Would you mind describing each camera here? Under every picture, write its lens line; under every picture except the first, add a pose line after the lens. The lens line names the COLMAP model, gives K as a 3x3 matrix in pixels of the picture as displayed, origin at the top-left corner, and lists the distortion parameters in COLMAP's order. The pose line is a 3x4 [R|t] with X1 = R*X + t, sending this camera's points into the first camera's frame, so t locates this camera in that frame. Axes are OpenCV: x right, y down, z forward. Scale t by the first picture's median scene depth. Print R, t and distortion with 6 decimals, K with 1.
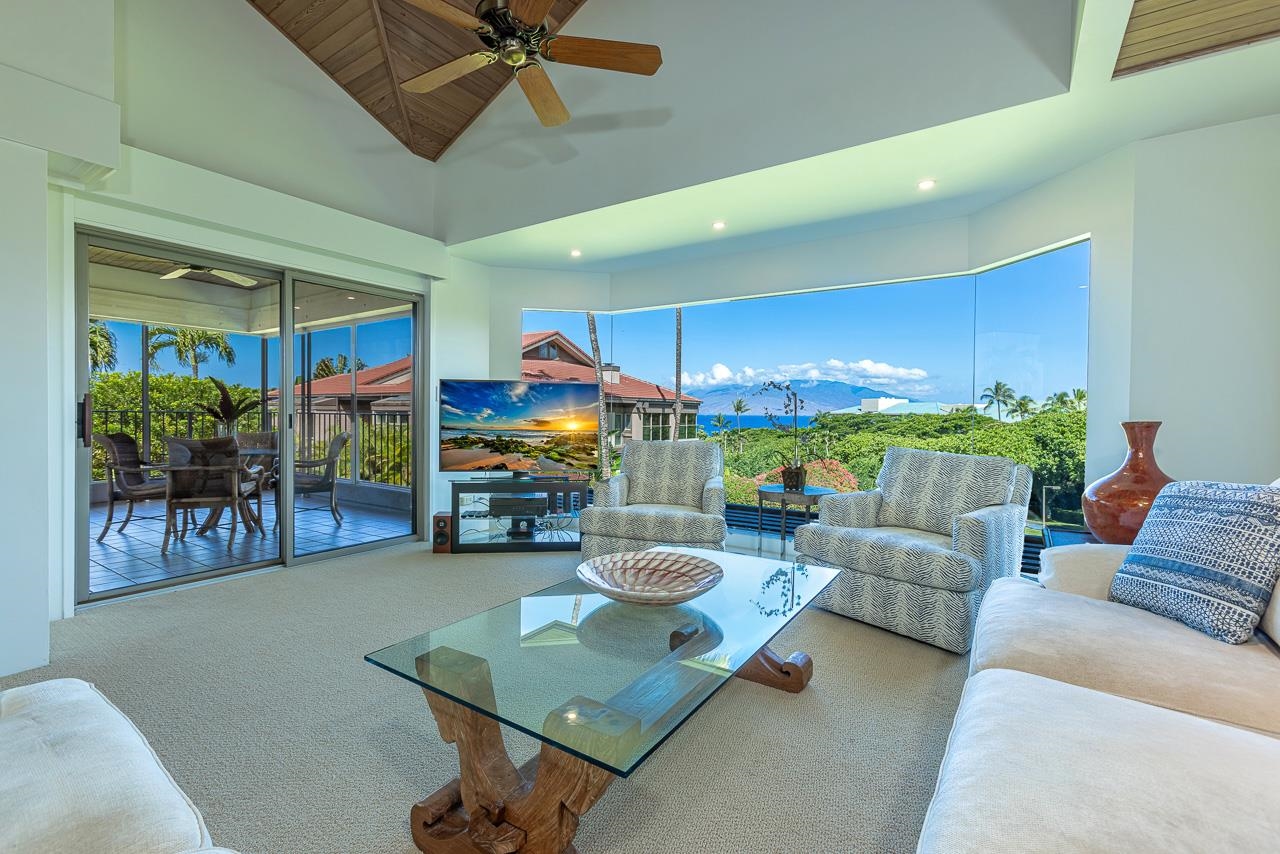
lens RADIAL K [[558.7, 0, 629.1], [0, 558.7, 416.9], [0, 0, 1]] dist [-0.000066, 0.000245]
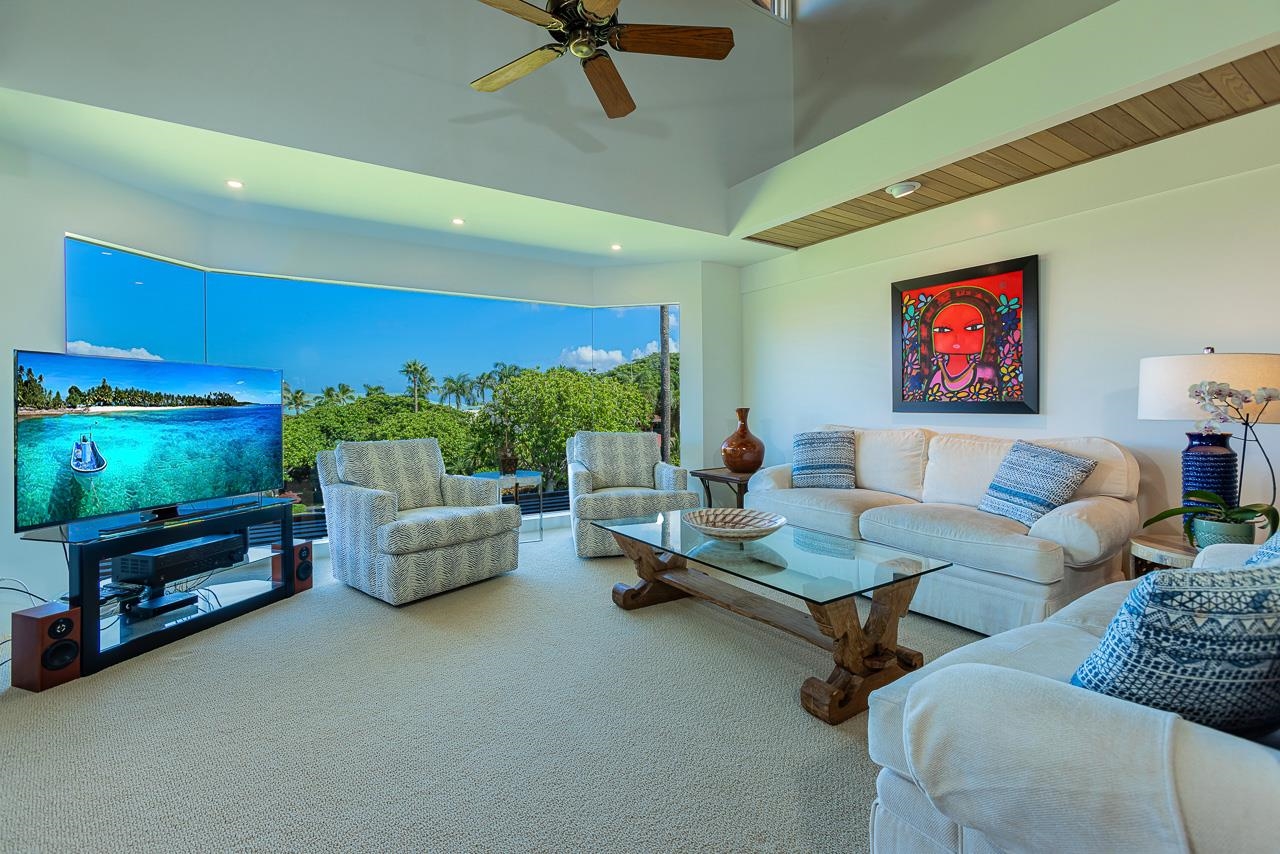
lens RADIAL K [[558.7, 0, 629.1], [0, 558.7, 416.9], [0, 0, 1]] dist [-0.000066, 0.000245]
pose [[0.390273, -0.030969, 0.920178, -0.325835], [0.019478, 0.999488, 0.025377, -0.004653], [-0.920493, 0.008020, 0.390677, 0.176098]]
